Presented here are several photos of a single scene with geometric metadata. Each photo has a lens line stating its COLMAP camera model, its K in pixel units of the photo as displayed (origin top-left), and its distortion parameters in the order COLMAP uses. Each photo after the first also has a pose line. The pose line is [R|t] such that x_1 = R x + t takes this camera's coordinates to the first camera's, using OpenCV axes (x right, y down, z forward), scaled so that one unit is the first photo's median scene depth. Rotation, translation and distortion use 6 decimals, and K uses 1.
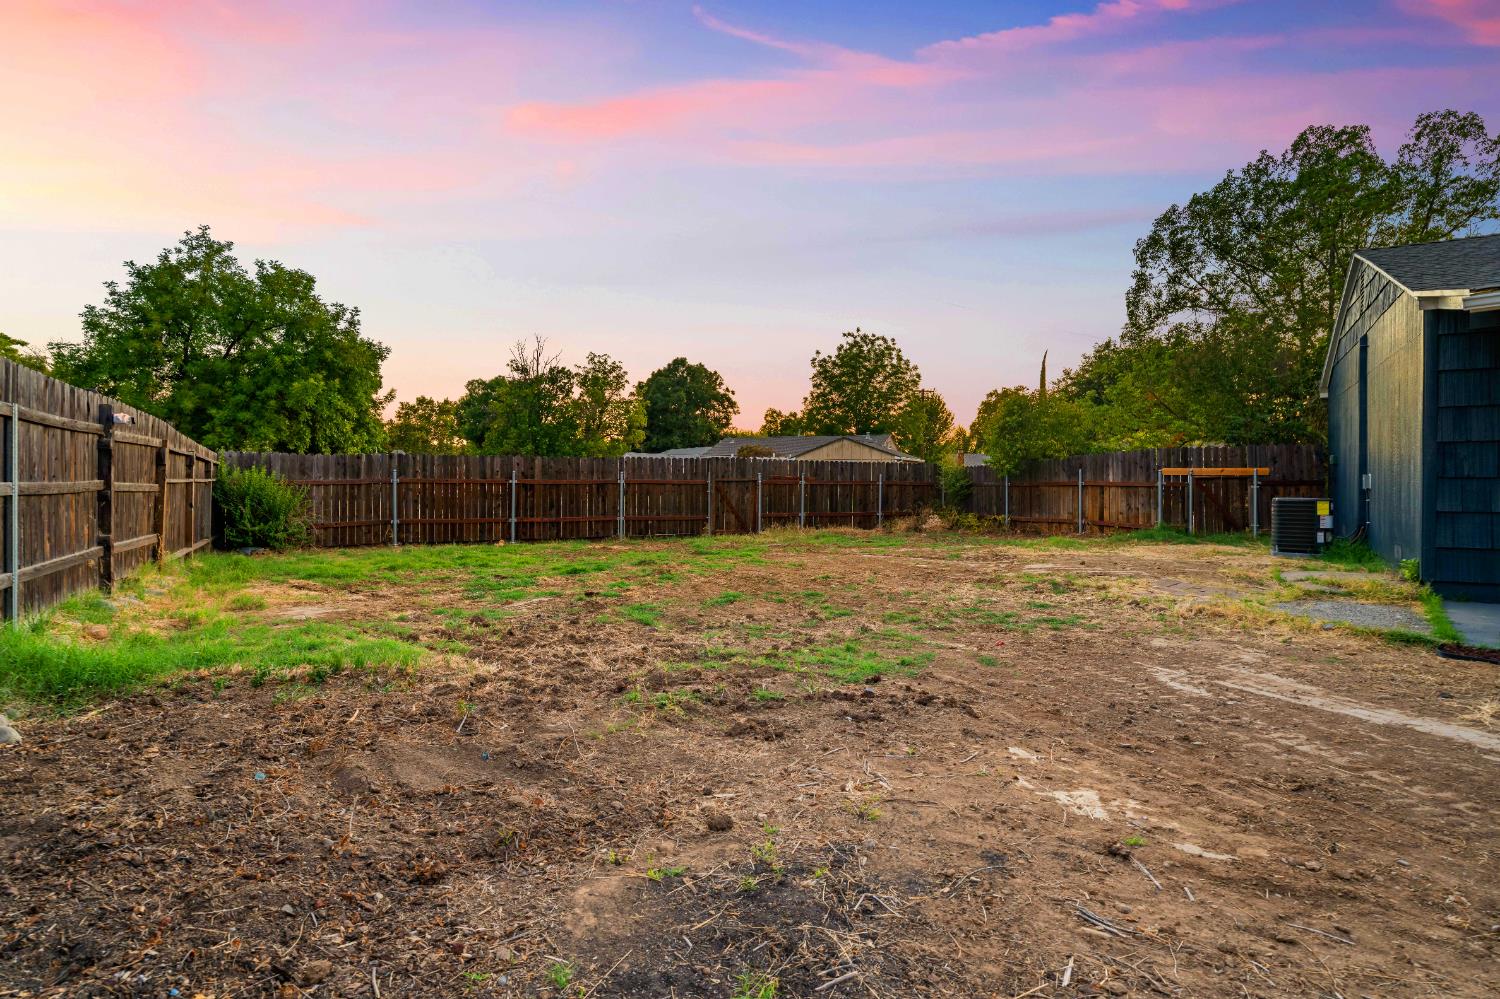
lens RADIAL K [[767.9, 0, 750.7], [0, 767.9, 494.2], [0, 0, 1]] dist [-0.003412, 0.000228]
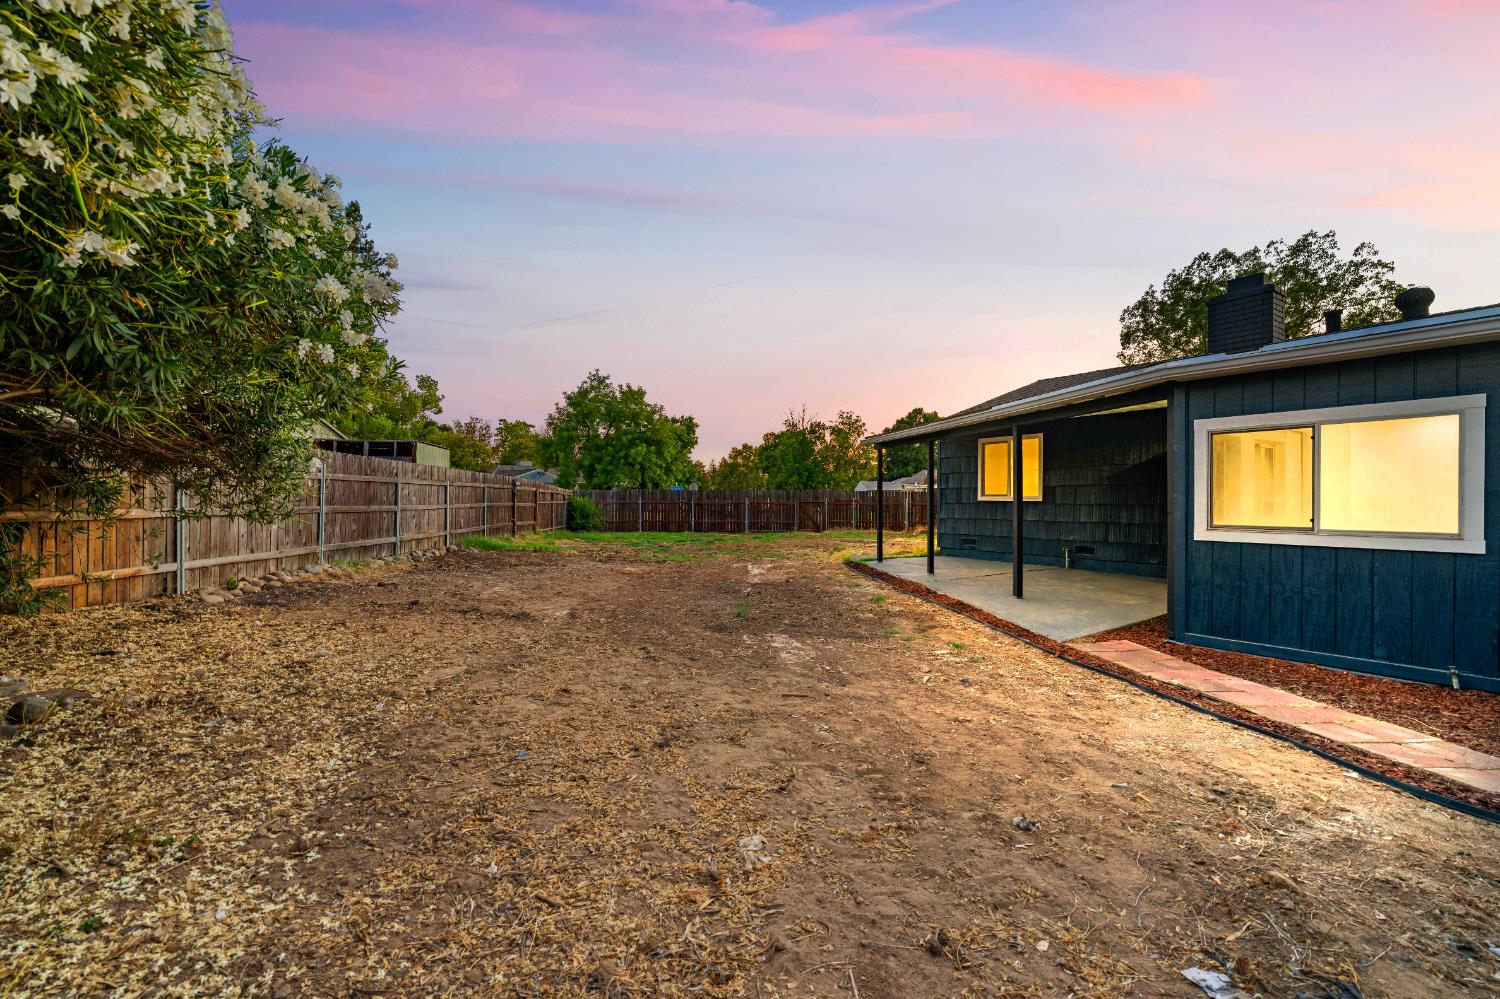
lens RADIAL K [[607.7, 0, 749.1], [0, 607.7, 503.3], [0, 0, 1]] dist [-0.000073, 0.000012]
pose [[0.907786, 0.002834, -0.419425, 0.272995], [-0.008278, 0.999903, -0.011160, 0.001330], [0.419353, 0.013603, 0.907721, -0.219163]]
